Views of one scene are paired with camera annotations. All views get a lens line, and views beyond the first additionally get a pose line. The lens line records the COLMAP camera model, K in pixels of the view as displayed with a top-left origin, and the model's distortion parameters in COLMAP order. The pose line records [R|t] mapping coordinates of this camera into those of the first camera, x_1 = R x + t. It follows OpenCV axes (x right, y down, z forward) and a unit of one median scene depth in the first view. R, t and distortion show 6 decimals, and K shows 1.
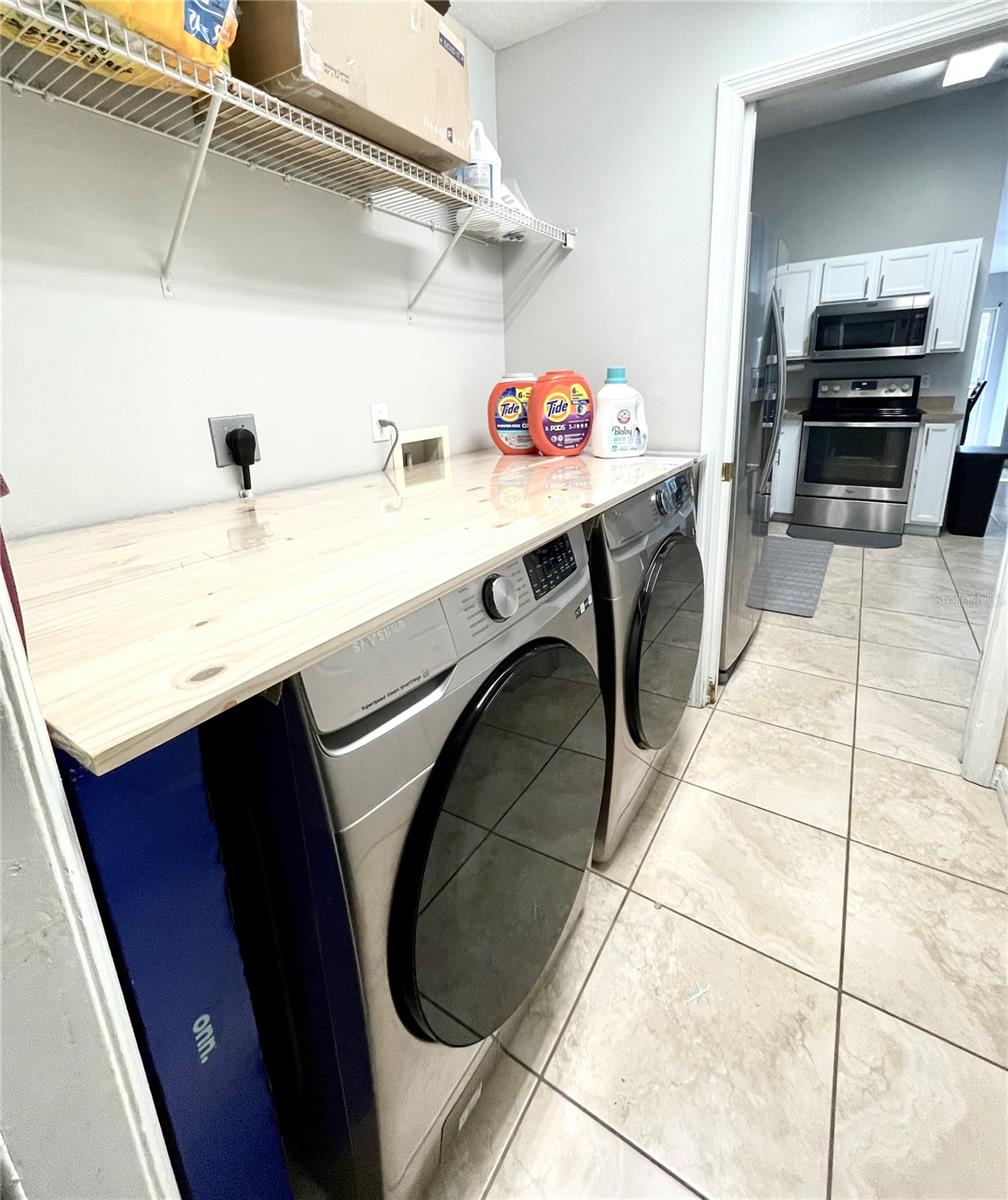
lens RADIAL K [[544.3, 0, 504.1], [0, 544.3, 529.7], [0, 0, 1]] dist [0.000433, 0.000084]
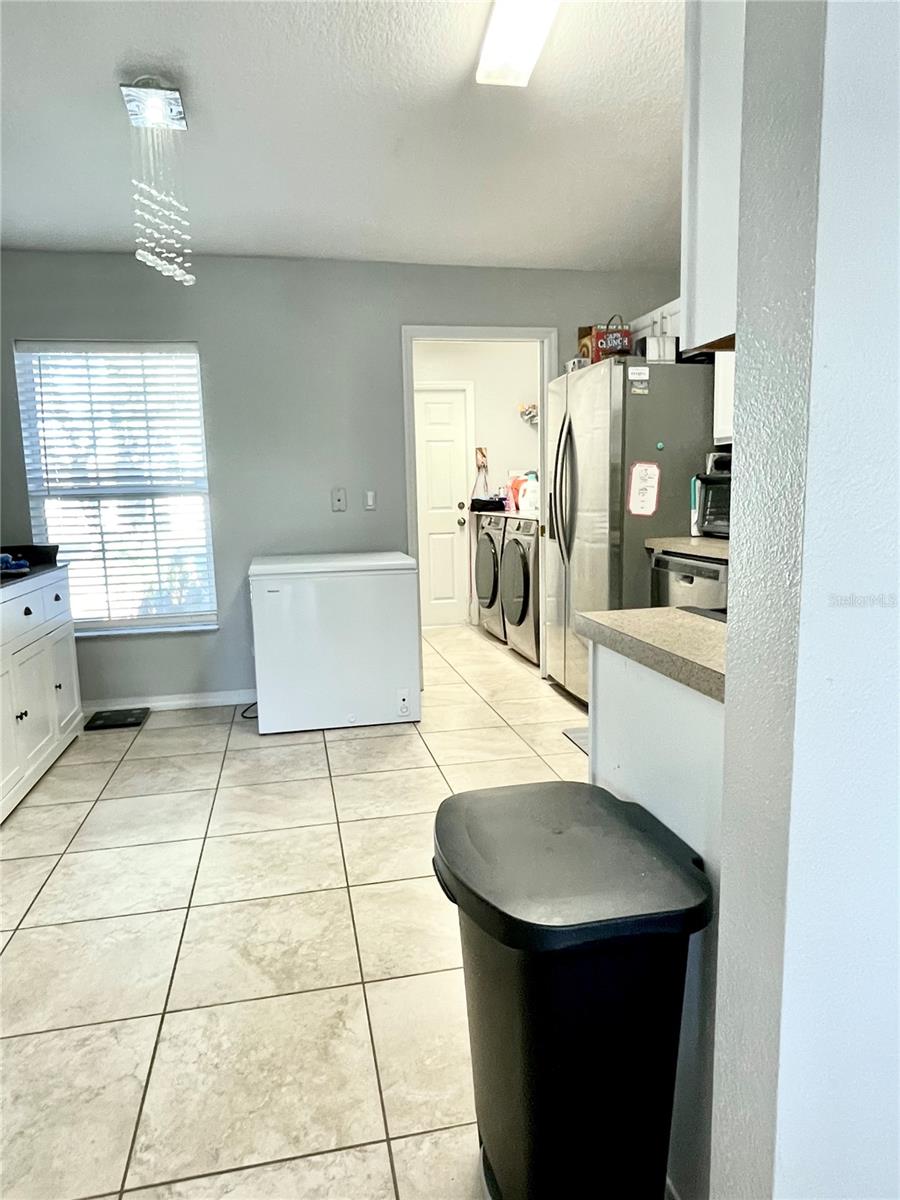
lens RADIAL K [[755.8, 0, 448.0], [0, 755.8, 598.7], [0, 0, 1]] dist [-0.009629, -0.002352]
pose [[-0.706229, 0.151406, -0.691604, 1.730788], [-0.129057, 0.932967, 0.336032, -0.508910], [0.696121, 0.326572, -0.639348, 1.793779]]
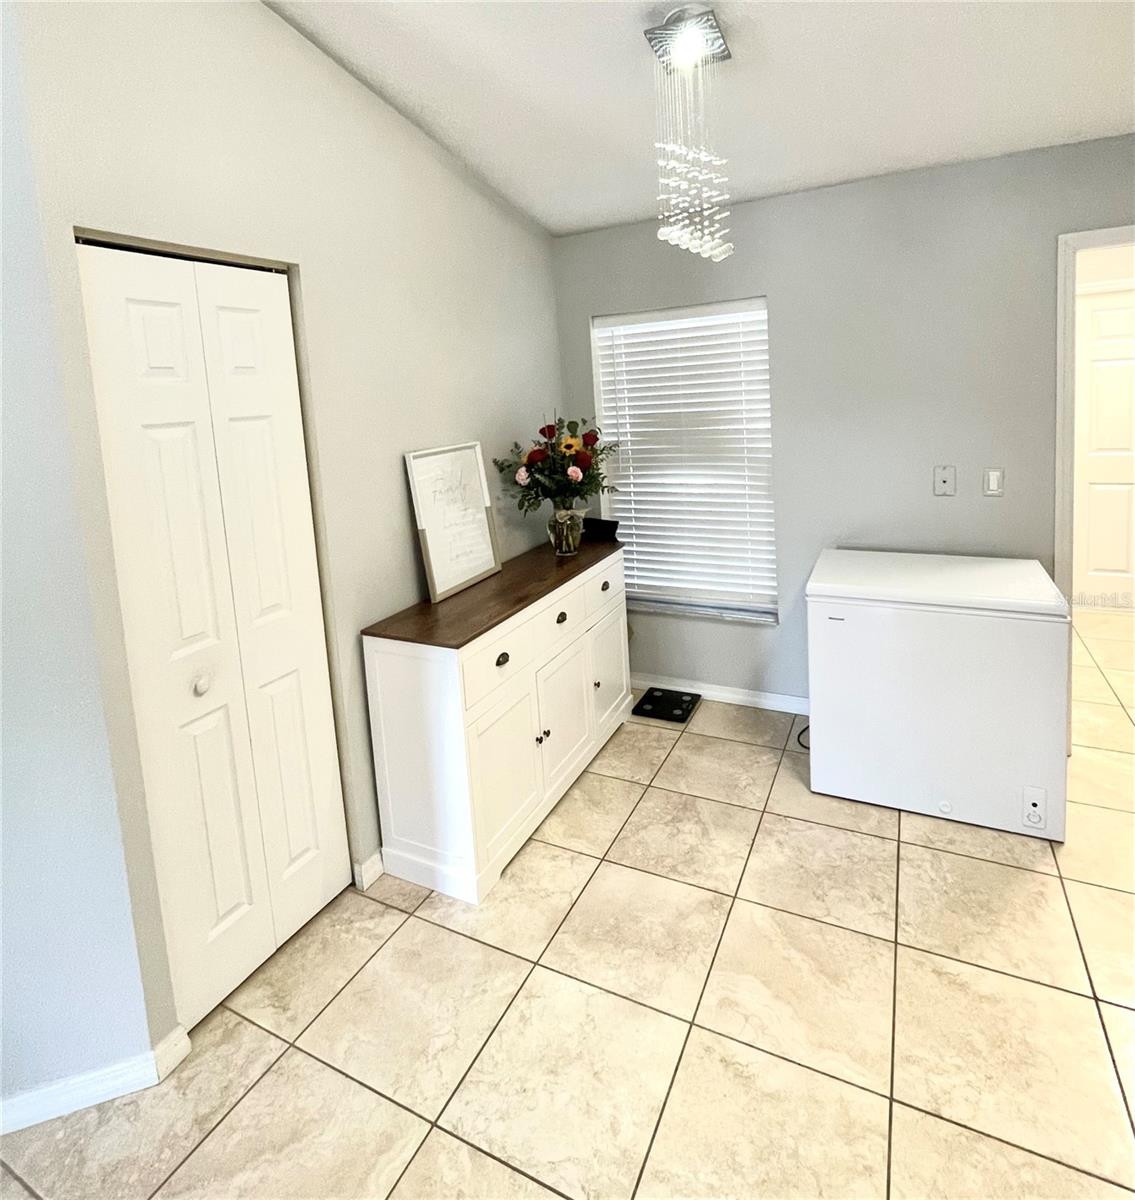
lens RADIAL K [[665.2, 0, 572.9], [0, 665.2, 457.7], [0, 0, 1]] dist [-0.000042, -0.002001]
pose [[-0.989642, 0.106602, -0.096146, 1.426322], [0.066684, 0.934480, 0.349715, -0.582781], [0.127127, 0.339681, -0.931910, 1.425512]]
